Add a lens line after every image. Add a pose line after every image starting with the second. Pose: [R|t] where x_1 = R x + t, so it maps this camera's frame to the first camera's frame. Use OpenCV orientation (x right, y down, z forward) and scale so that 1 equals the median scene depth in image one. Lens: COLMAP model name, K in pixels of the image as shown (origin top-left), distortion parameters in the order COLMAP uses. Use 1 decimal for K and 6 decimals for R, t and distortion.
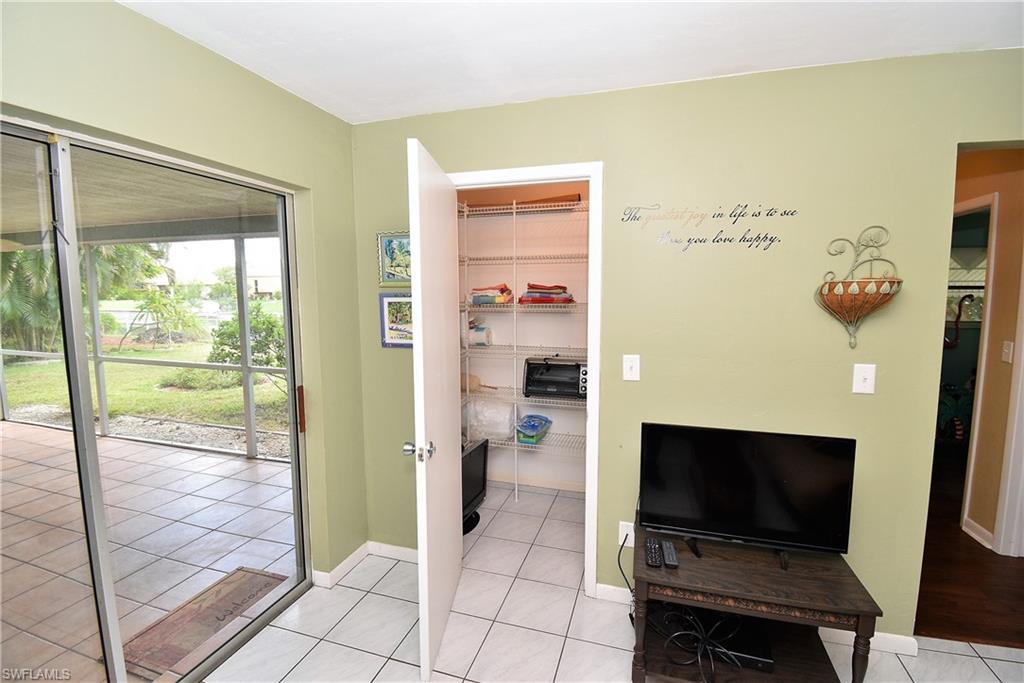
lens RADIAL K [[460.5, 0, 512.0], [0, 460.5, 341.5], [0, 0, 1]] dist [0.020843, -0.022480]
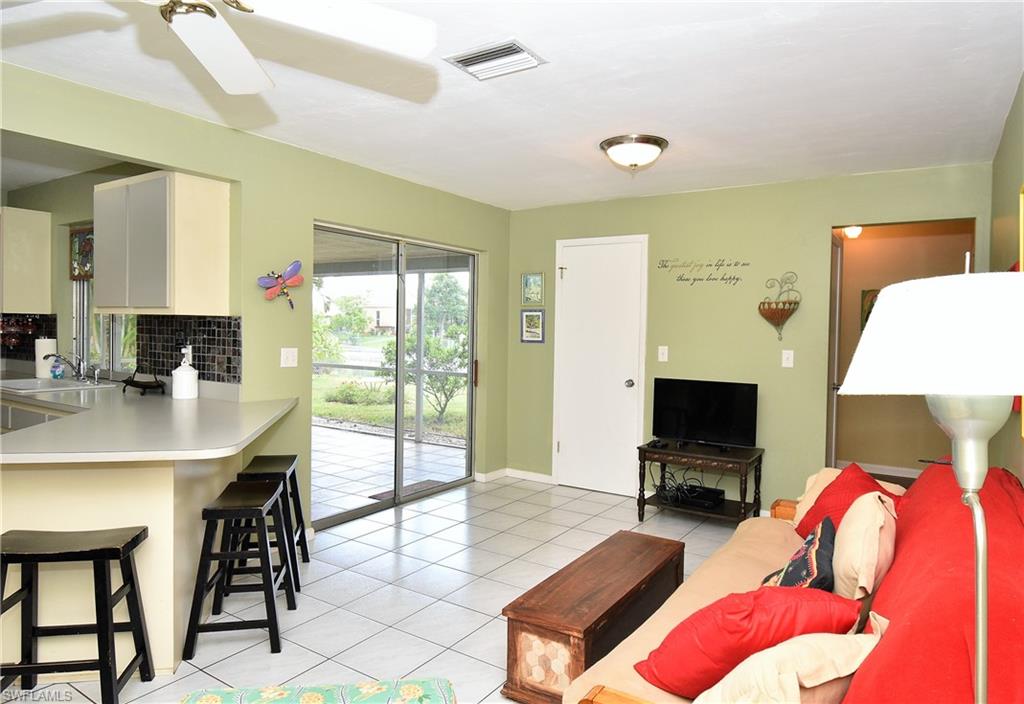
lens RADIAL K [[634.9, 0, 512.0], [0, 634.9, 352.0], [0, 0, 1]] dist [0.000398, 0.000072]
pose [[0.959326, 0.029127, -0.280792, 0.334128], [-0.049865, 0.996507, -0.066994, 0.206629], [0.277860, 0.078271, 0.957428, -1.209221]]
